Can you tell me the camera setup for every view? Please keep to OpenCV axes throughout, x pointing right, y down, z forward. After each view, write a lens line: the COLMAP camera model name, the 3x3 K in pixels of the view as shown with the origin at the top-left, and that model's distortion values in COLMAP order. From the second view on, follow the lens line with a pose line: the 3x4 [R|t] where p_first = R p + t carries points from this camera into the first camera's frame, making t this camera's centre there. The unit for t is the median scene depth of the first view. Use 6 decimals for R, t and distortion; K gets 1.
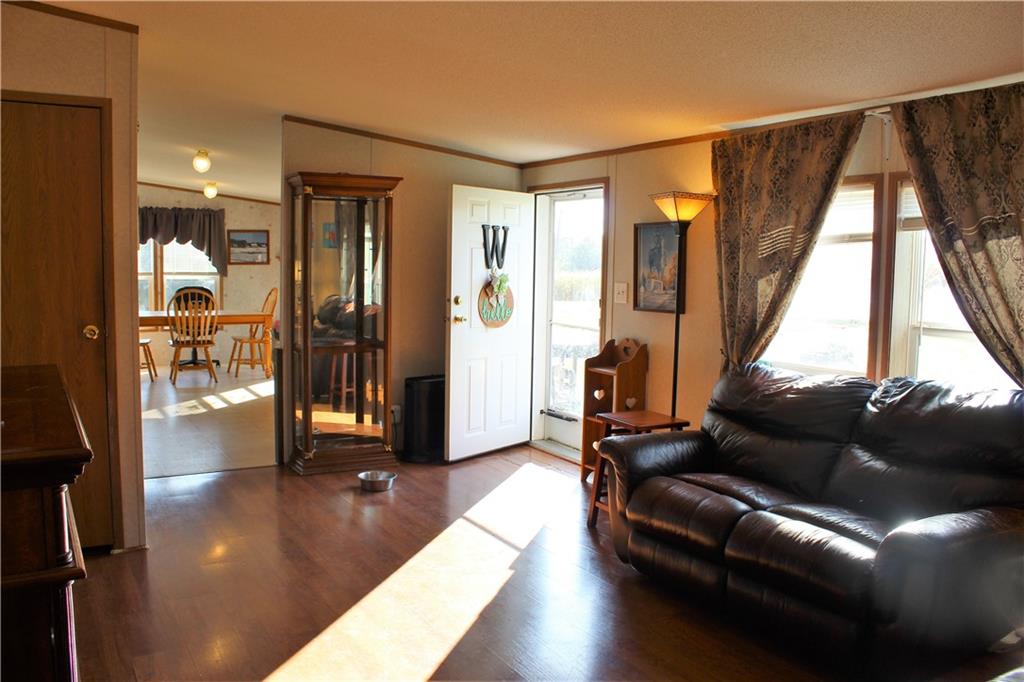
lens RADIAL K [[841.9, 0, 503.9], [0, 841.9, 337.1], [0, 0, 1]] dist [-0.147256, 0.112628]
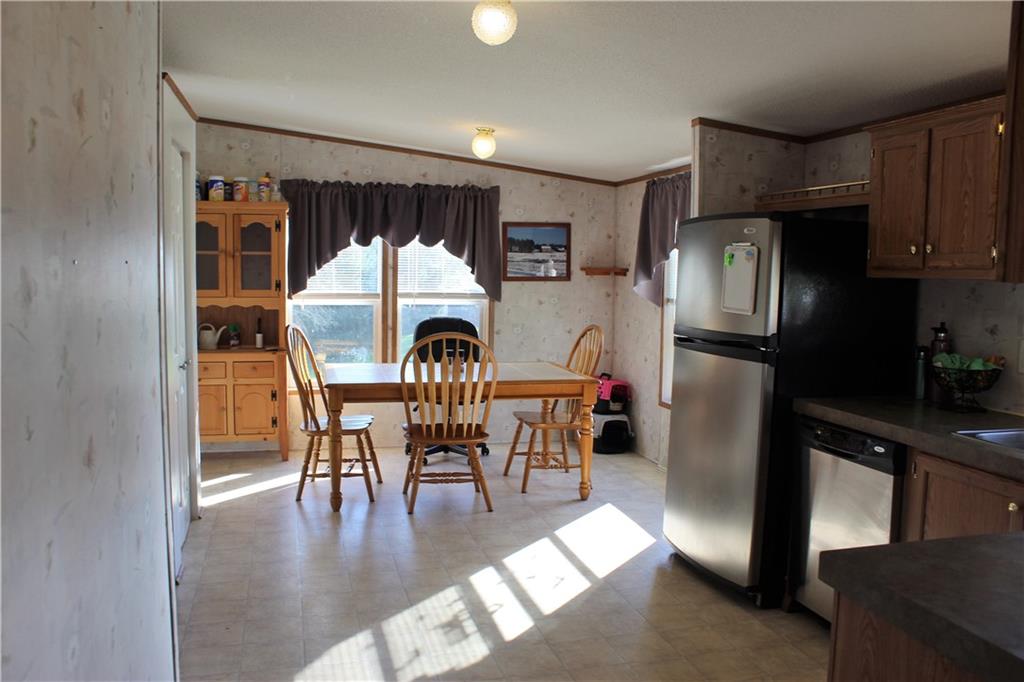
lens RADIAL K [[841.9, 0, 508.8], [0, 841.9, 345.7], [0, 0, 1]] dist [-0.147256, 0.112628]
pose [[0.964180, 0.020113, -0.264485, -0.174589], [-0.021772, 0.999757, -0.003343, -0.040536], [0.264353, 0.008981, 0.964384, 0.435167]]
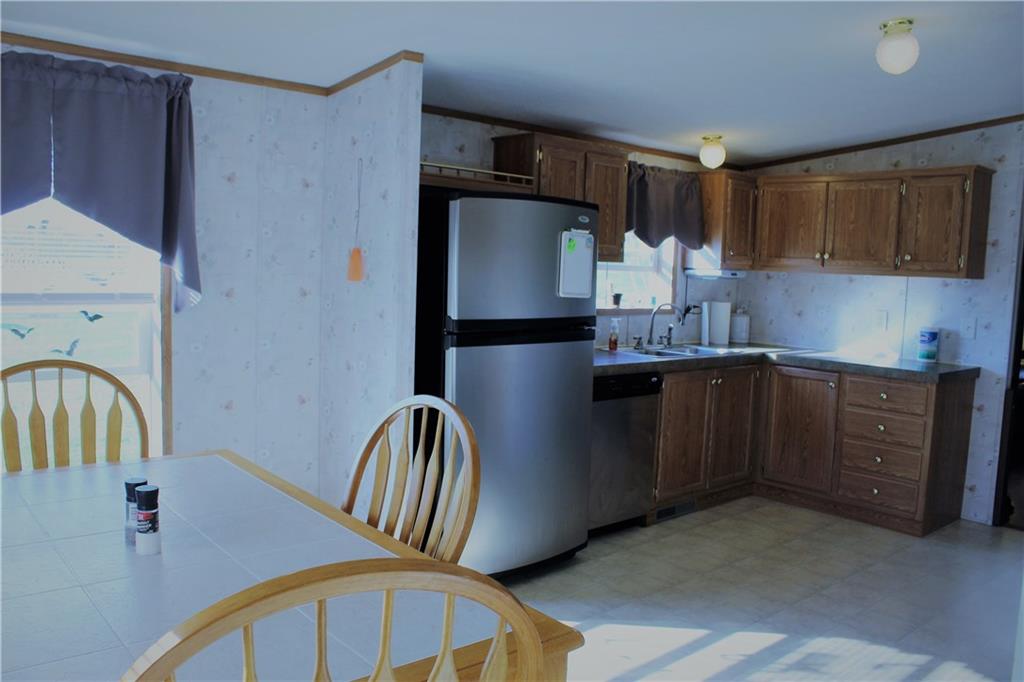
lens RADIAL K [[841.9, 0, 498.2], [0, 841.9, 336.4], [0, 0, 1]] dist [-0.147256, 0.112628]
pose [[-0.185945, -0.107853, 0.976623, -0.493839], [0.049485, 0.991668, 0.118936, -0.081080], [-0.981313, 0.070443, -0.179059, 0.851114]]
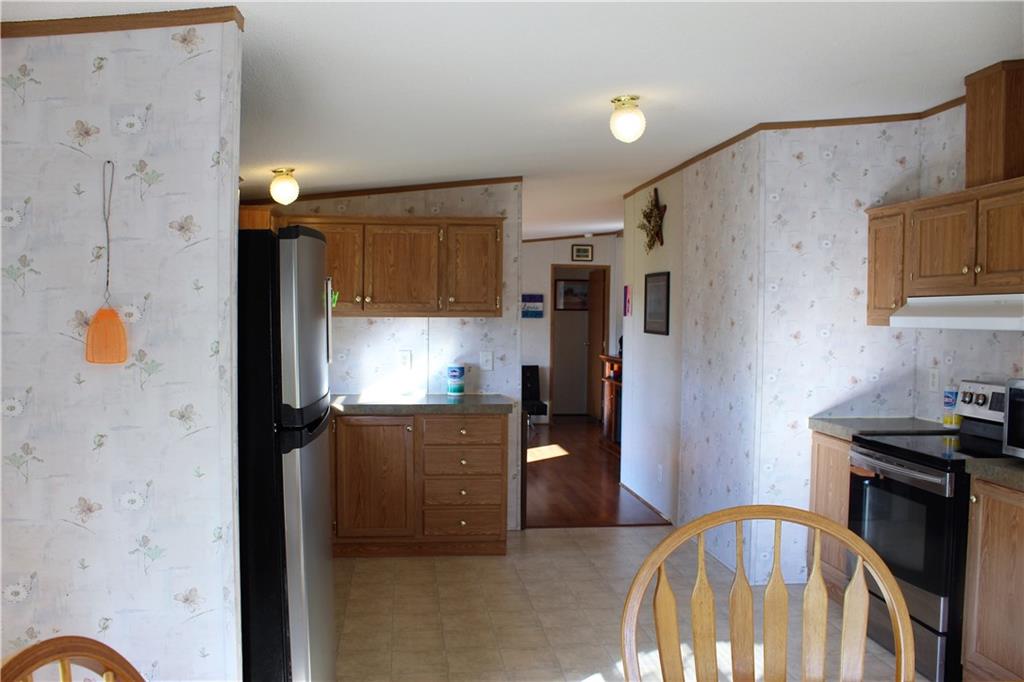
lens RADIAL K [[841.9, 0, 513.4], [0, 841.9, 344.7], [0, 0, 1]] dist [-0.147256, 0.112628]
pose [[-0.917503, -0.038400, 0.395870, -0.331683], [0.011470, 0.992360, 0.122844, -0.092764], [-0.397563, 0.117250, -0.910053, 0.976252]]
